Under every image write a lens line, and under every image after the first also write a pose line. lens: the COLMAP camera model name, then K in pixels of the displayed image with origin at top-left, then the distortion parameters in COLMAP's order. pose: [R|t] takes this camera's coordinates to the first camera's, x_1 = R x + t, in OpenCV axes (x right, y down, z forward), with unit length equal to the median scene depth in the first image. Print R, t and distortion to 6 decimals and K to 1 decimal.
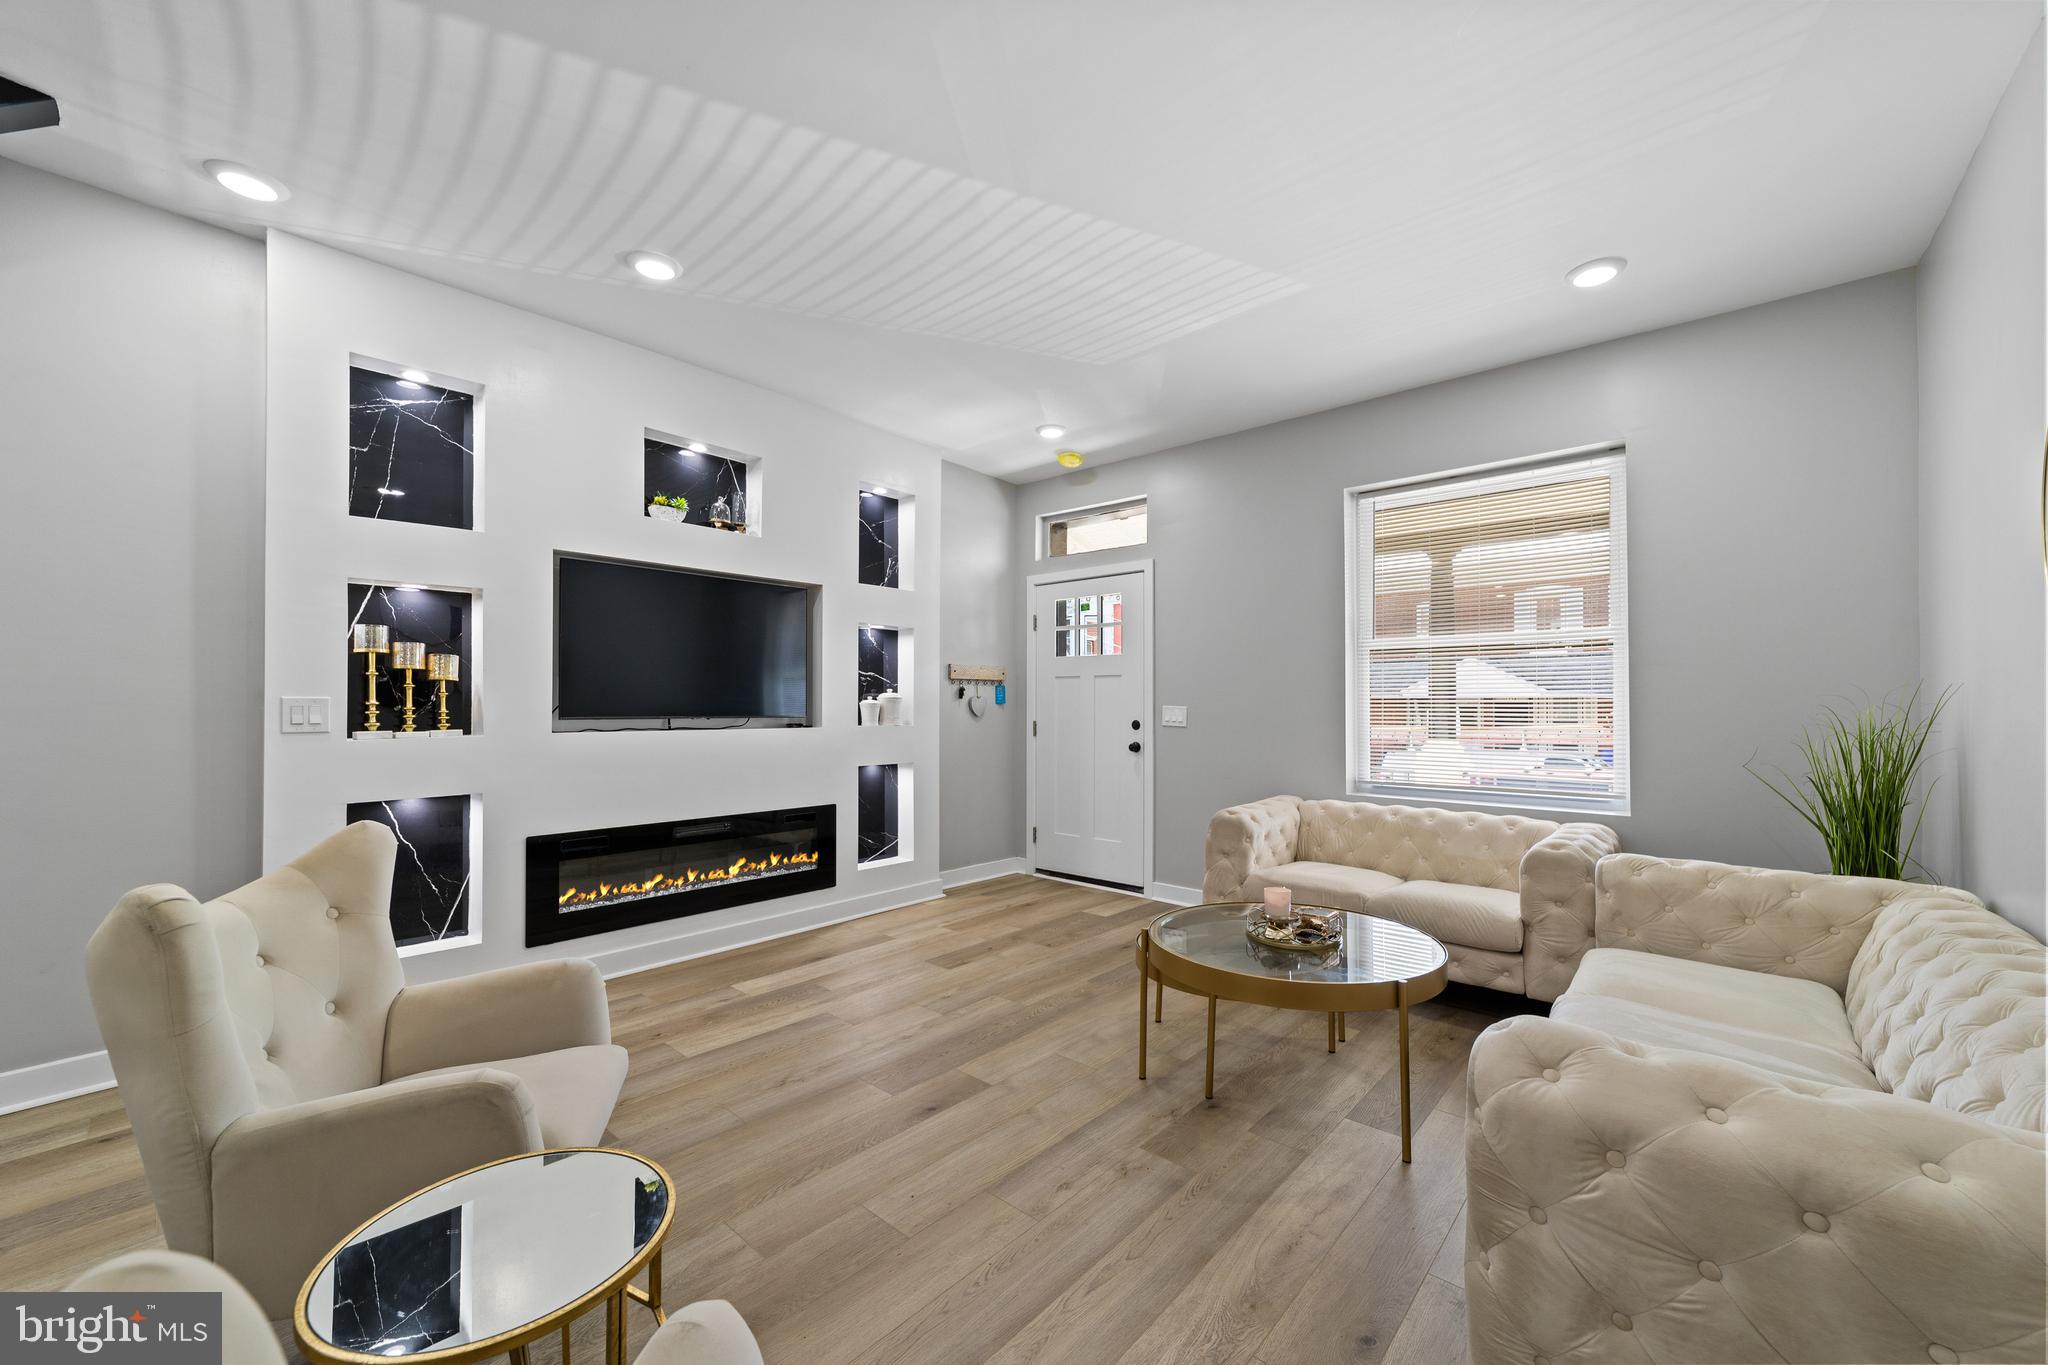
lens RADIAL K [[794.3, 0, 1019.4], [0, 794.3, 697.9], [0, 0, 1]] dist [-0.014073, 0.005841]
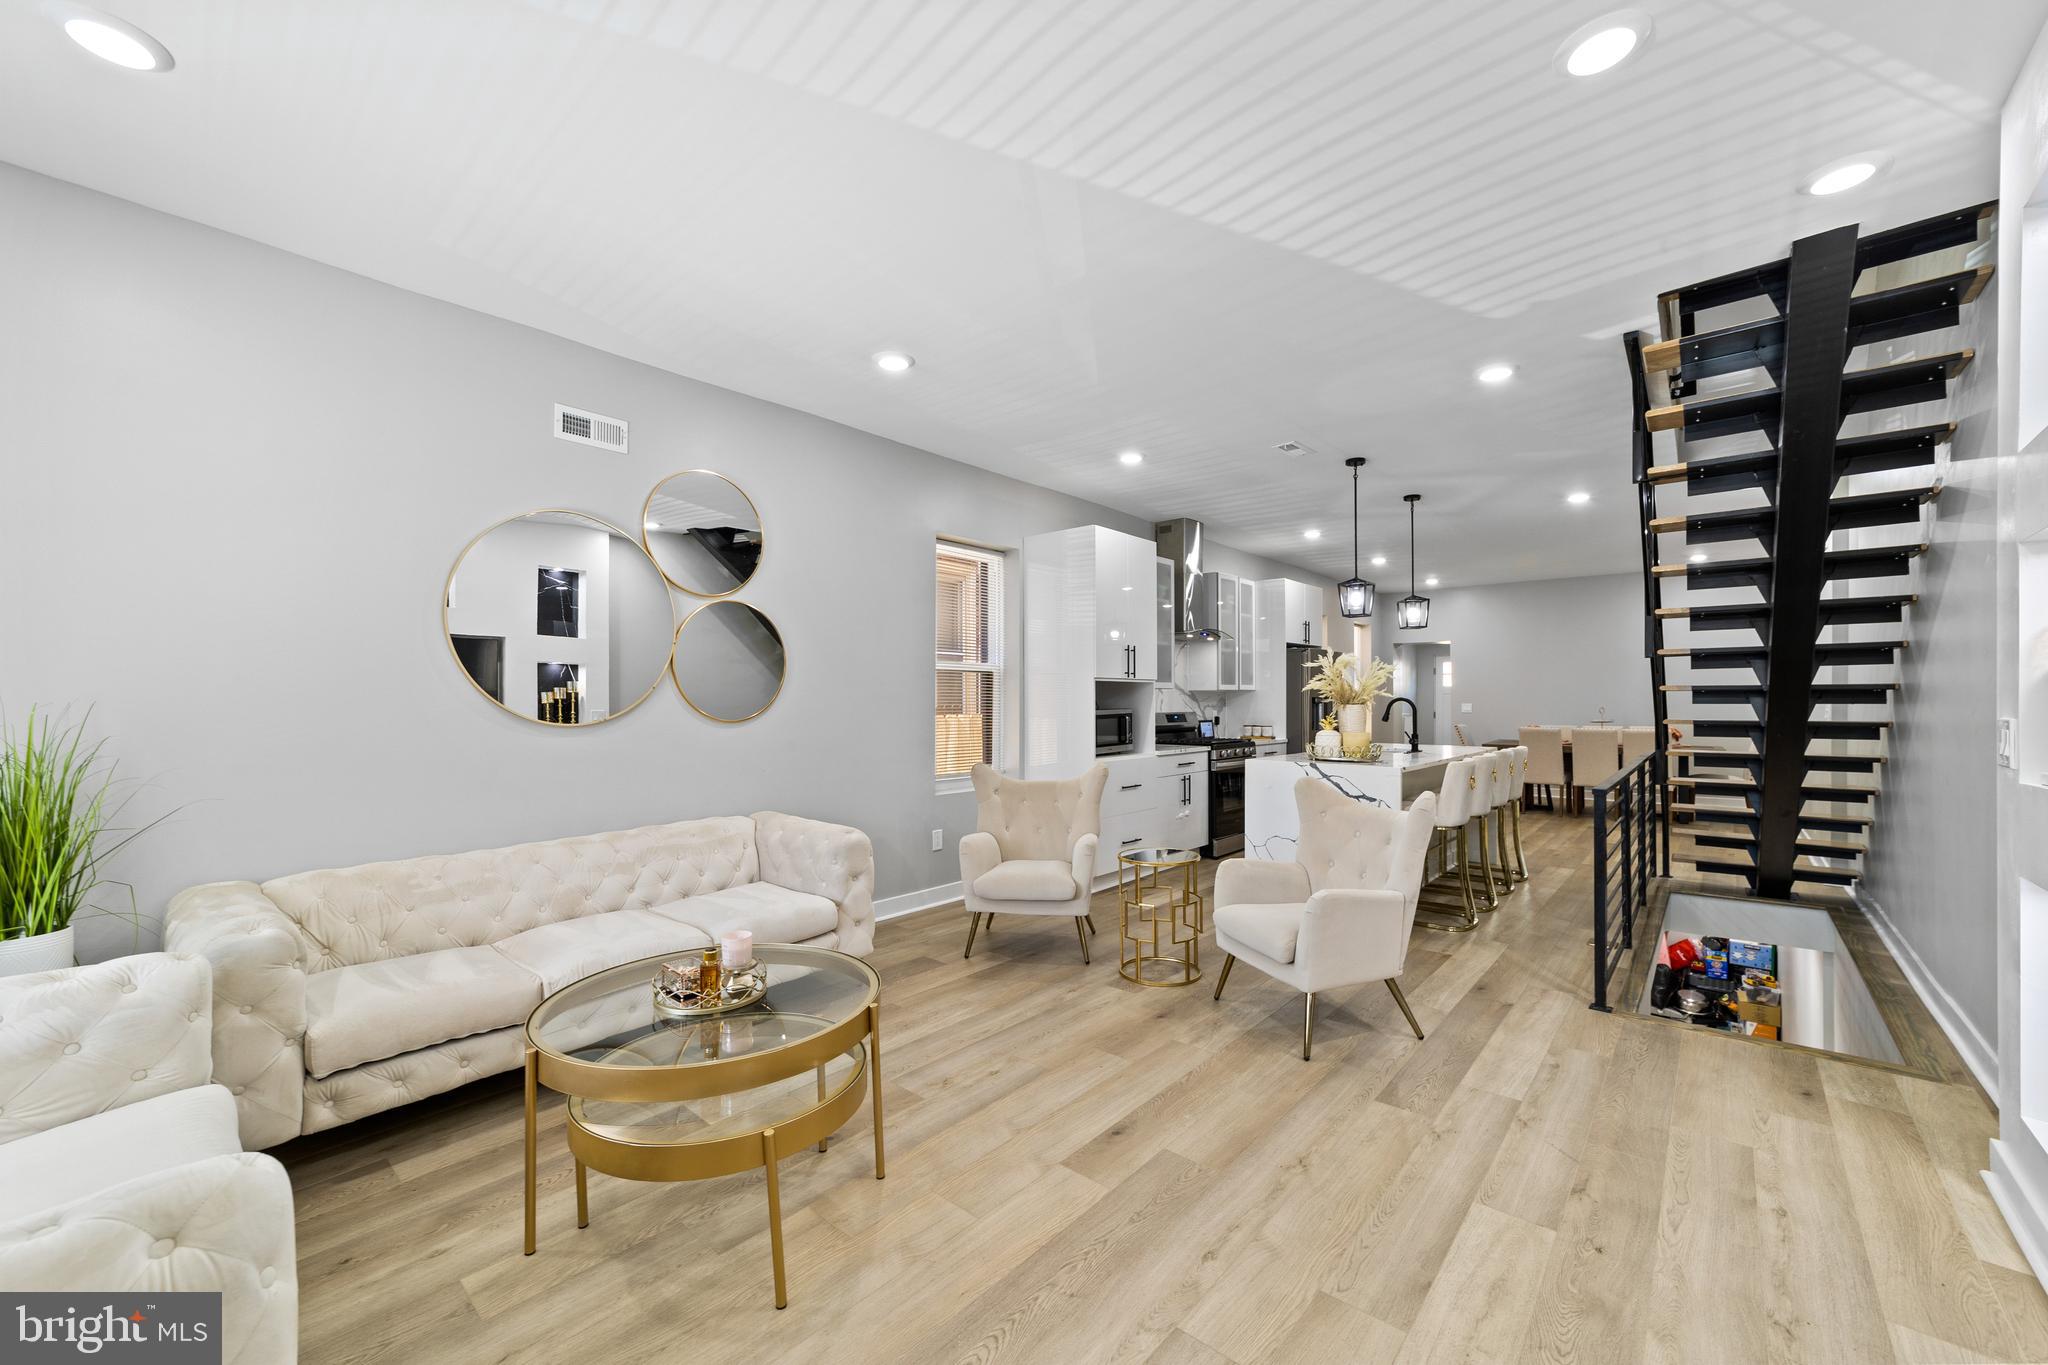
lens RADIAL K [[794.3, 0, 1034.9], [0, 794.3, 694.3], [0, 0, 1]] dist [-0.014073, 0.005841]
pose [[-0.999695, -0.000231, -0.024686, 0.010431], [0.000218, 0.999834, -0.018204, -0.007785], [0.024686, -0.018204, -0.999529, 1.304684]]
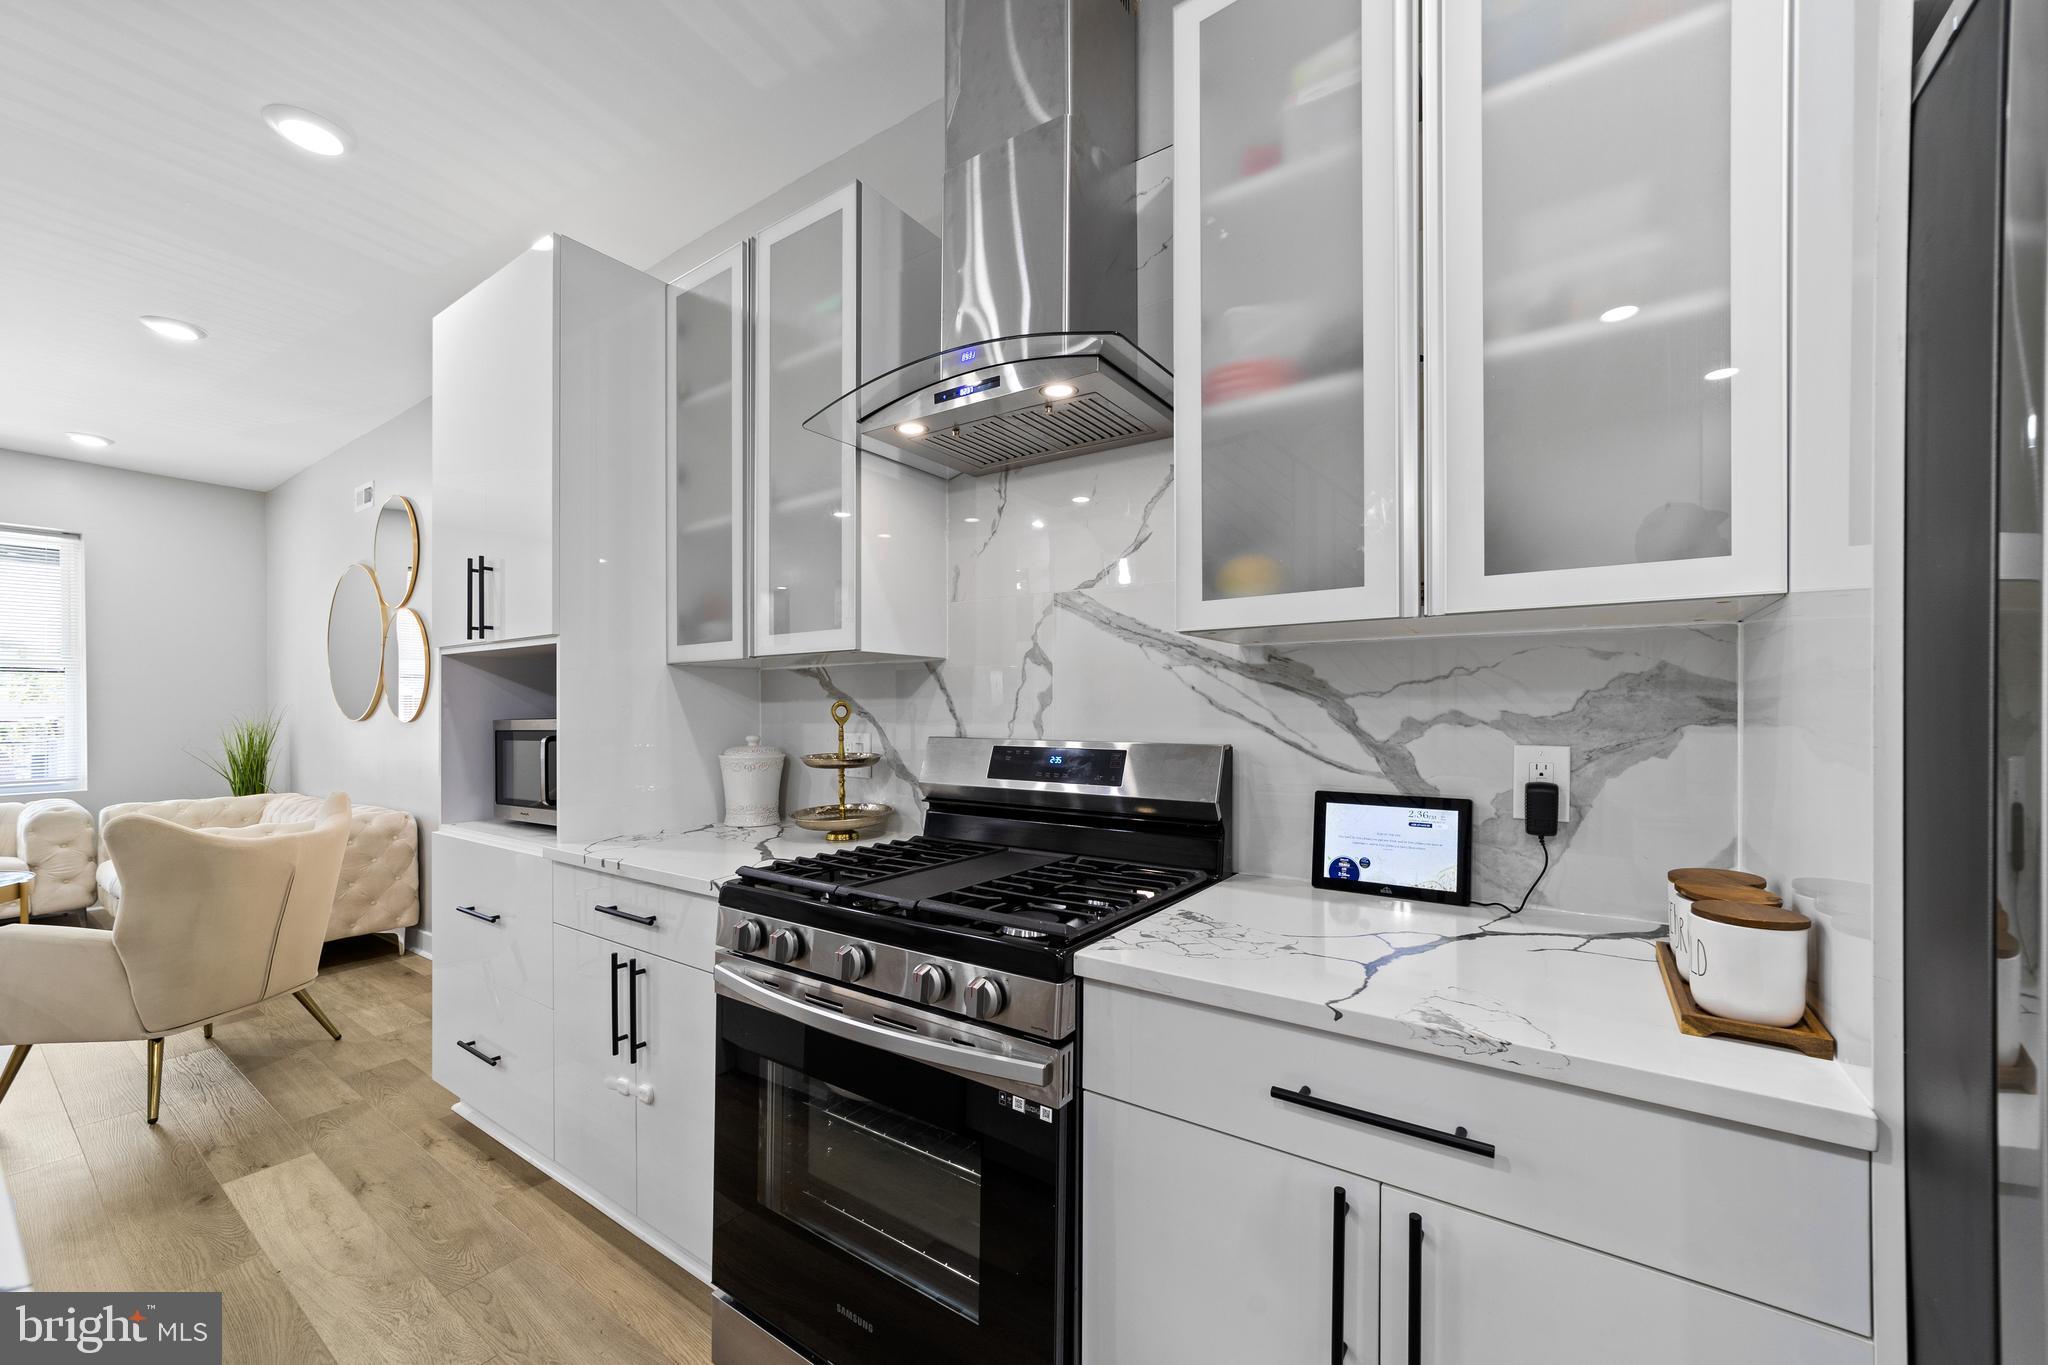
lens RADIAL K [[794.3, 0, 1032.9], [0, 794.3, 707.1], [0, 0, 1]] dist [-0.014073, 0.005841]
pose [[-0.129831, -0.001794, 0.991534, -0.850040], [-0.006976, 0.999975, 0.000895, -0.019048], [-0.991512, -0.006801, -0.129841, -0.528215]]
